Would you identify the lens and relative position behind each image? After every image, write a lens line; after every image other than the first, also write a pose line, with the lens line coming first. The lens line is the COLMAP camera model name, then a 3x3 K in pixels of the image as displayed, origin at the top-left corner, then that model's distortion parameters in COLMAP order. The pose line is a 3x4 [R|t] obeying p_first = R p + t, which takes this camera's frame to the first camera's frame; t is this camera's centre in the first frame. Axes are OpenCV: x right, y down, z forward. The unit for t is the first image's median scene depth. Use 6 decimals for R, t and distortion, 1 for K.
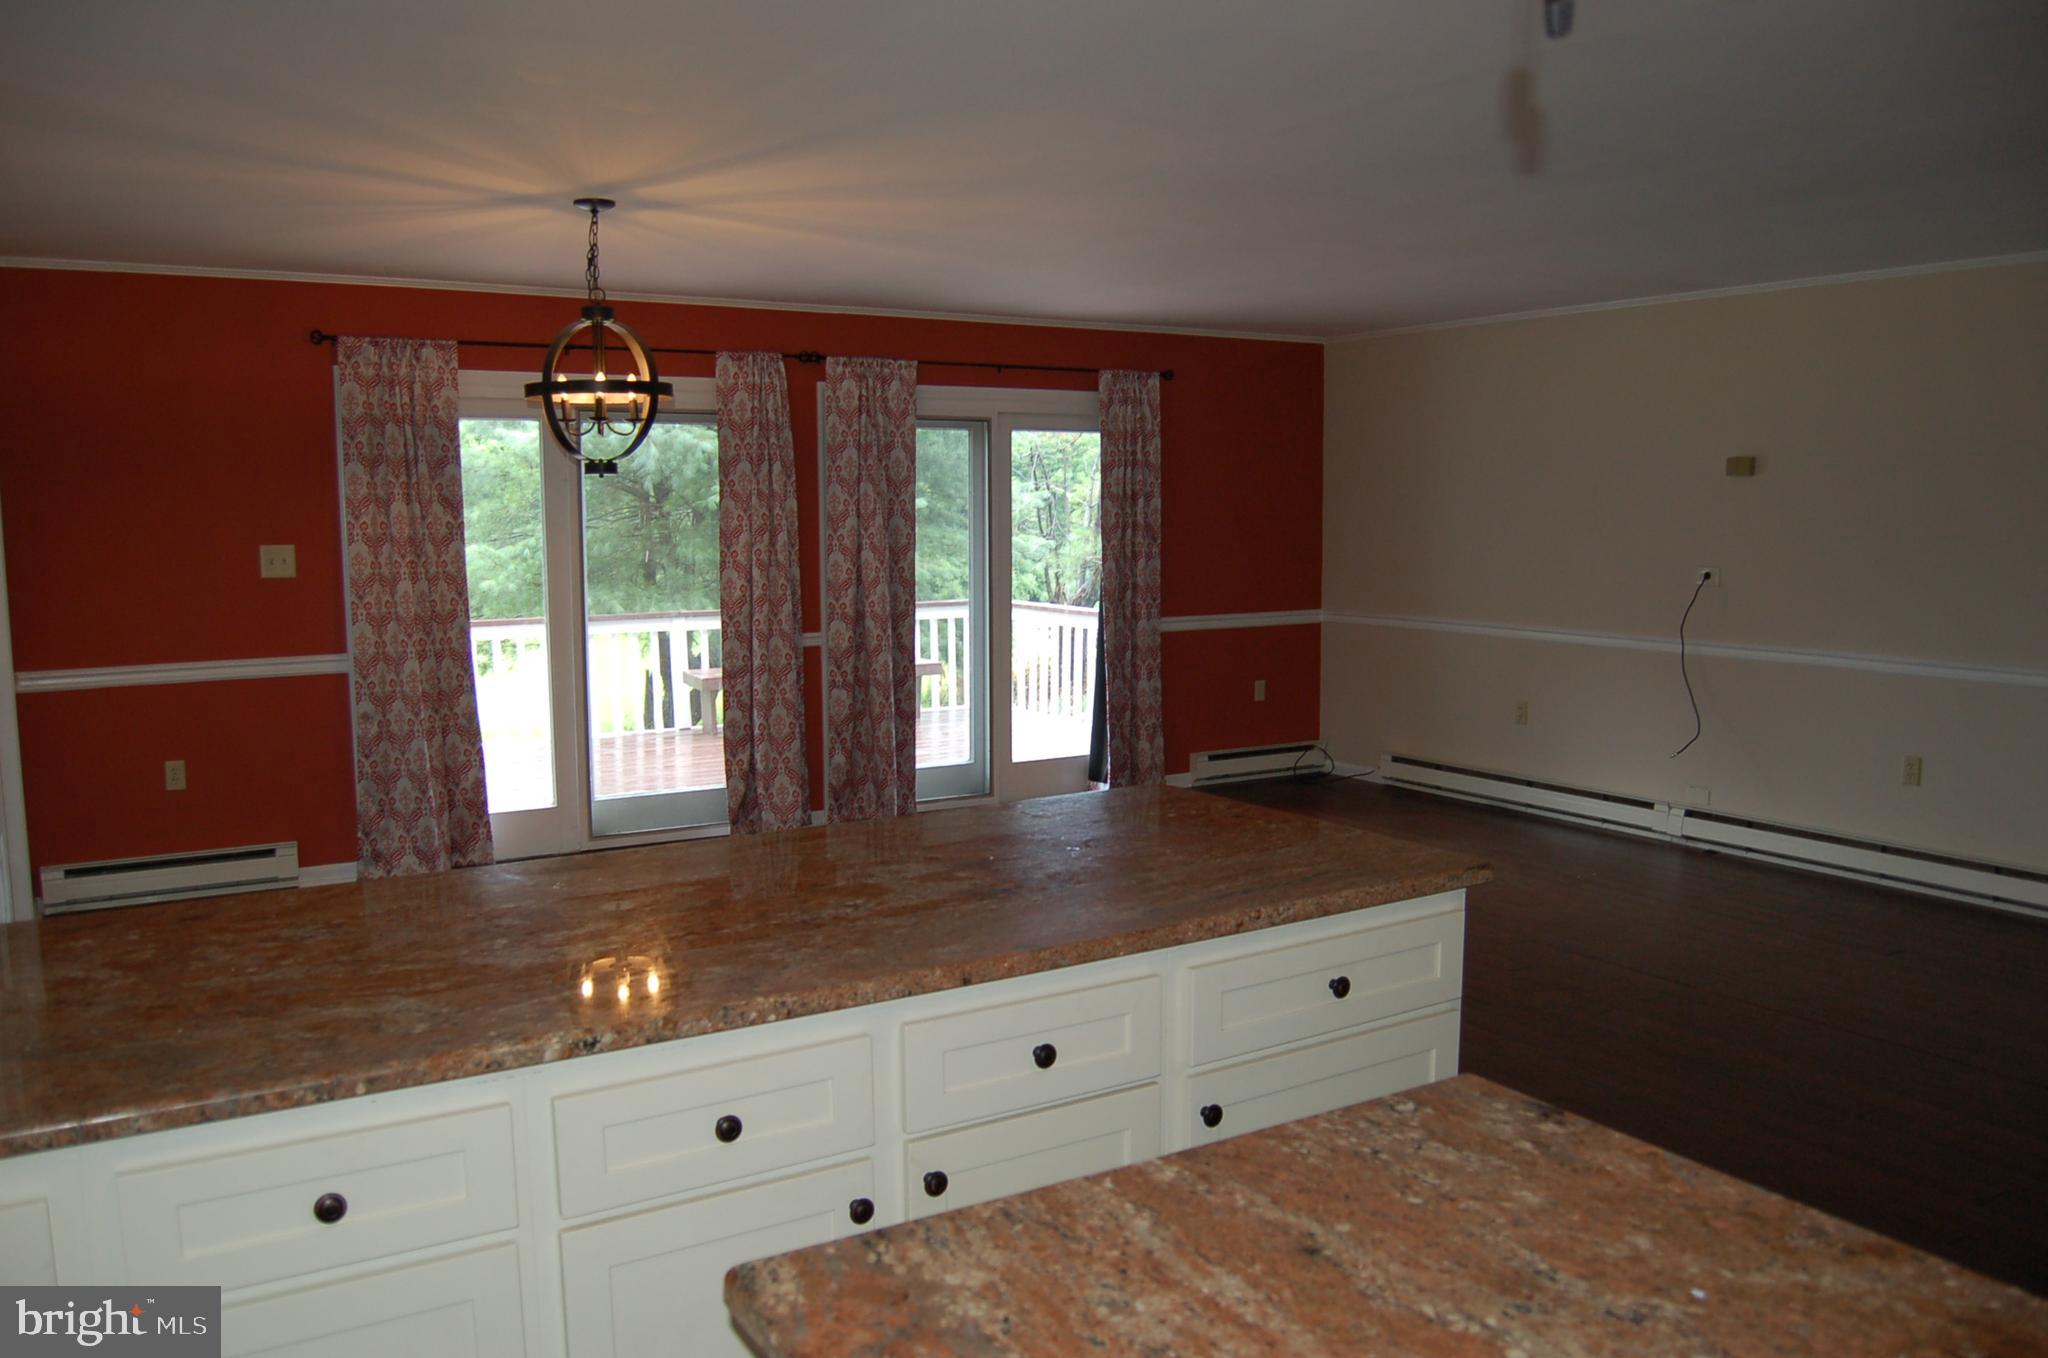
lens RADIAL K [[1598.0, 0, 1022.9], [0, 1598.0, 691.0], [0, 0, 1]] dist [-0.091064, 0.030492]
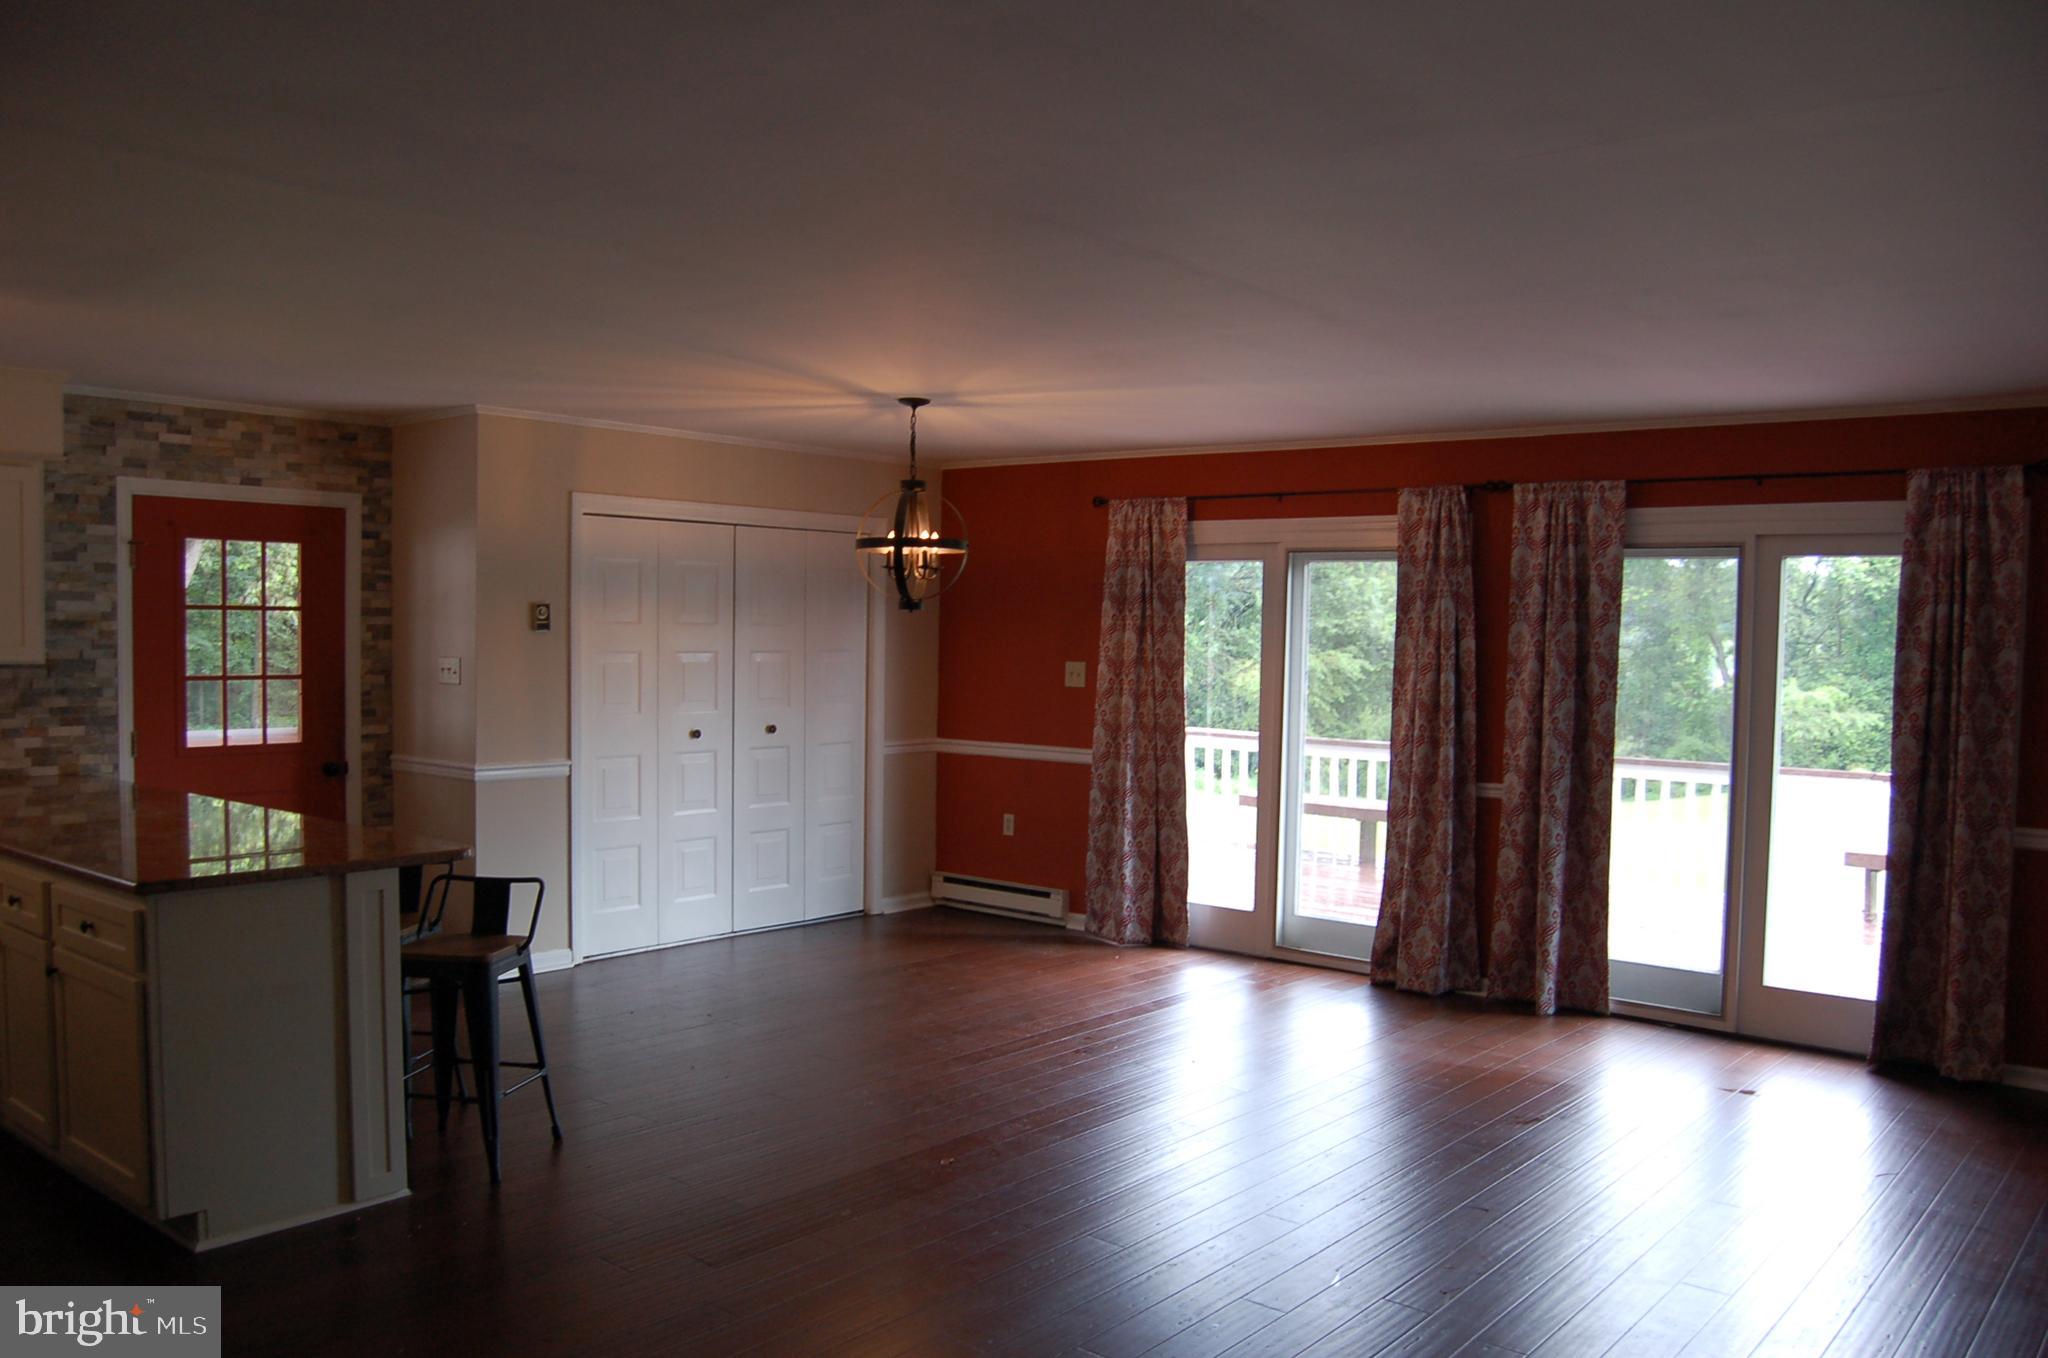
lens RADIAL K [[1598.0, 0, 1017.1], [0, 1598.0, 689.7], [0, 0, 1]] dist [-0.091064, 0.030492]
pose [[0.315736, 0.045910, -0.947736, 0.680725], [-0.130299, 0.991464, 0.004619, -0.061656], [0.939858, 0.122031, 0.319023, 0.469802]]
